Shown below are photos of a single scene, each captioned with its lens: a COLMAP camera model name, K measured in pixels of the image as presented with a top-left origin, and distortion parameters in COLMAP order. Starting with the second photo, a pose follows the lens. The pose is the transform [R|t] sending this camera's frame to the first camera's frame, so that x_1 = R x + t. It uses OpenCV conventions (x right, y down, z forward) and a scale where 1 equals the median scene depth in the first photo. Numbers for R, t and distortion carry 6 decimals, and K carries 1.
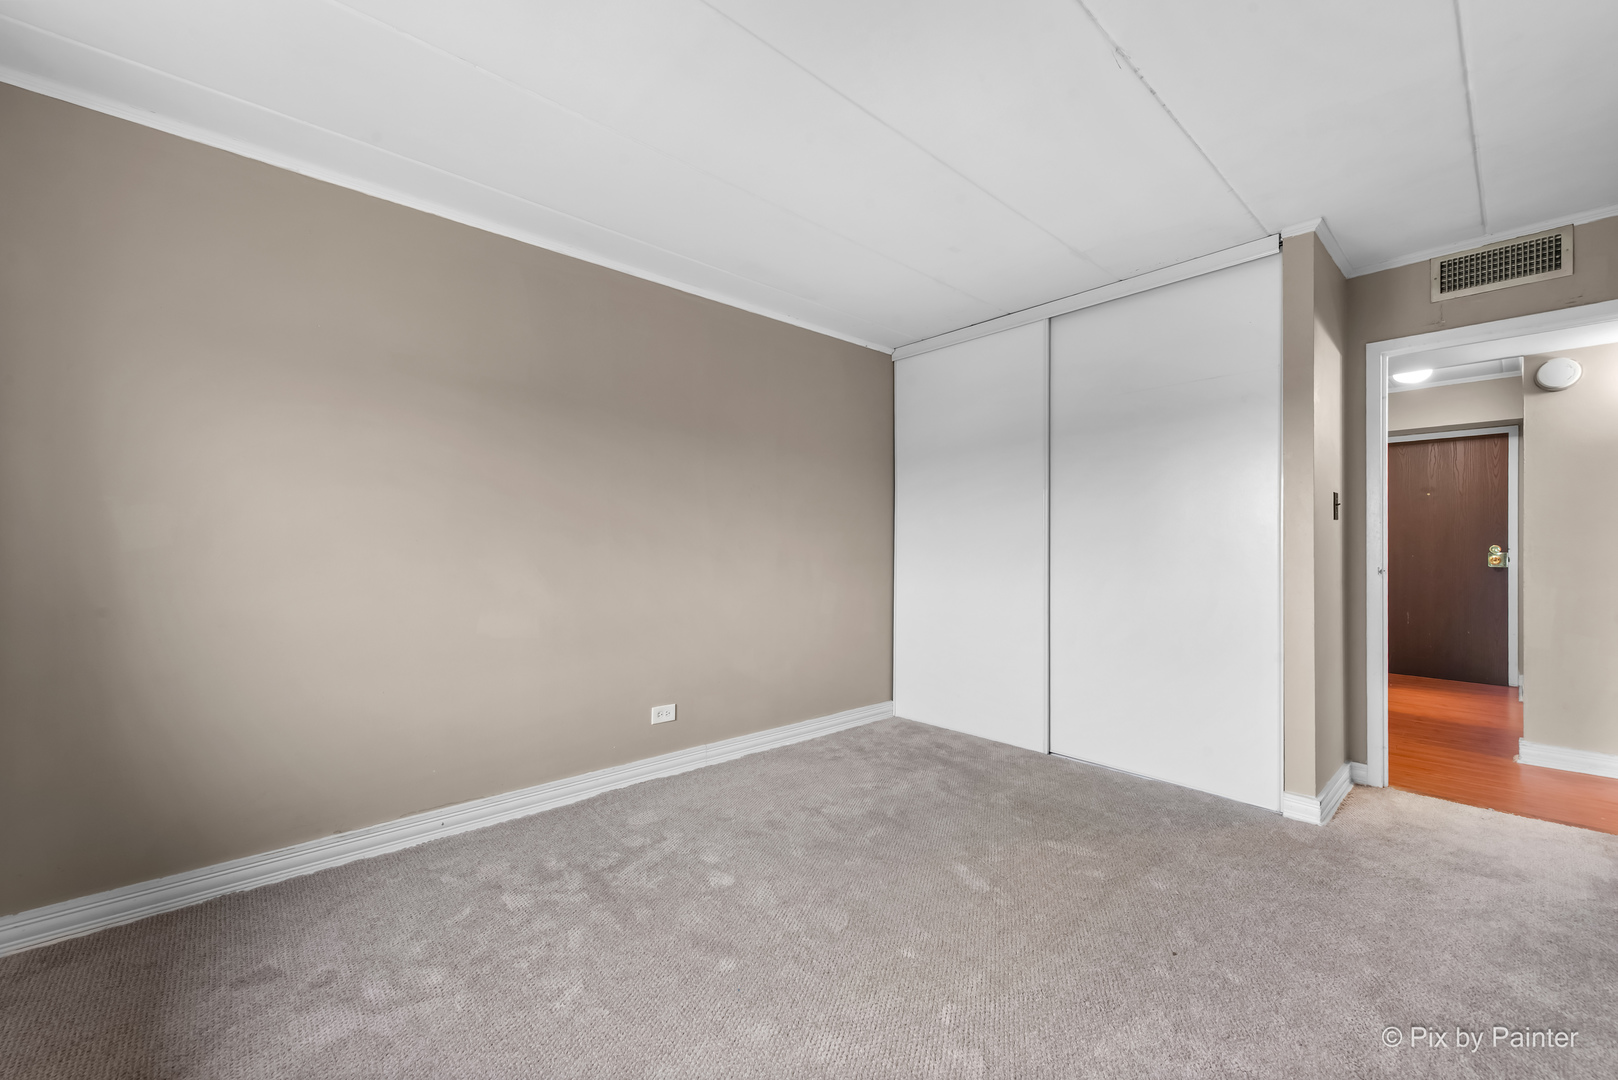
lens RADIAL K [[647.7, 0, 813.7], [0, 647.7, 549.2], [0, 0, 1]] dist [0.015103, -0.002676]
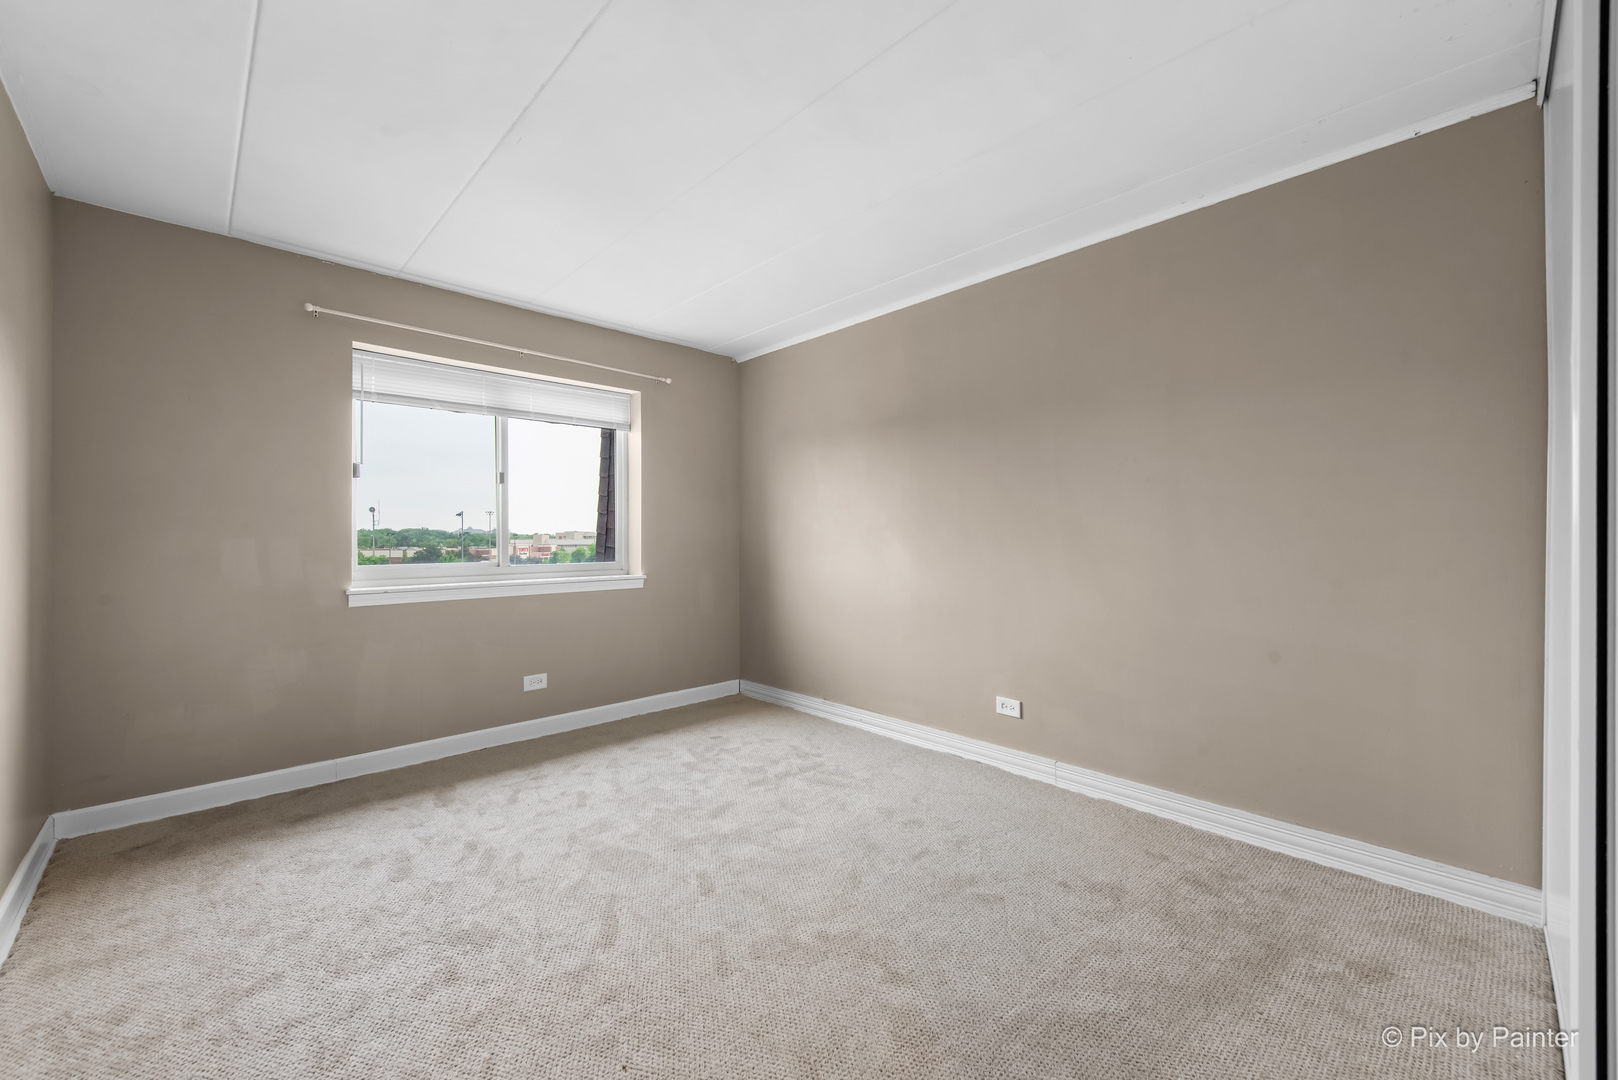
lens RADIAL K [[647.7, 0, 812.1], [0, 647.7, 539.3], [0, 0, 1]] dist [0.015103, -0.002676]
pose [[0.009938, 0.001358, -0.999950, 0.749796], [0.001374, 0.999998, 0.001372, -0.003433], [0.999950, -0.001388, 0.009936, 0.688438]]
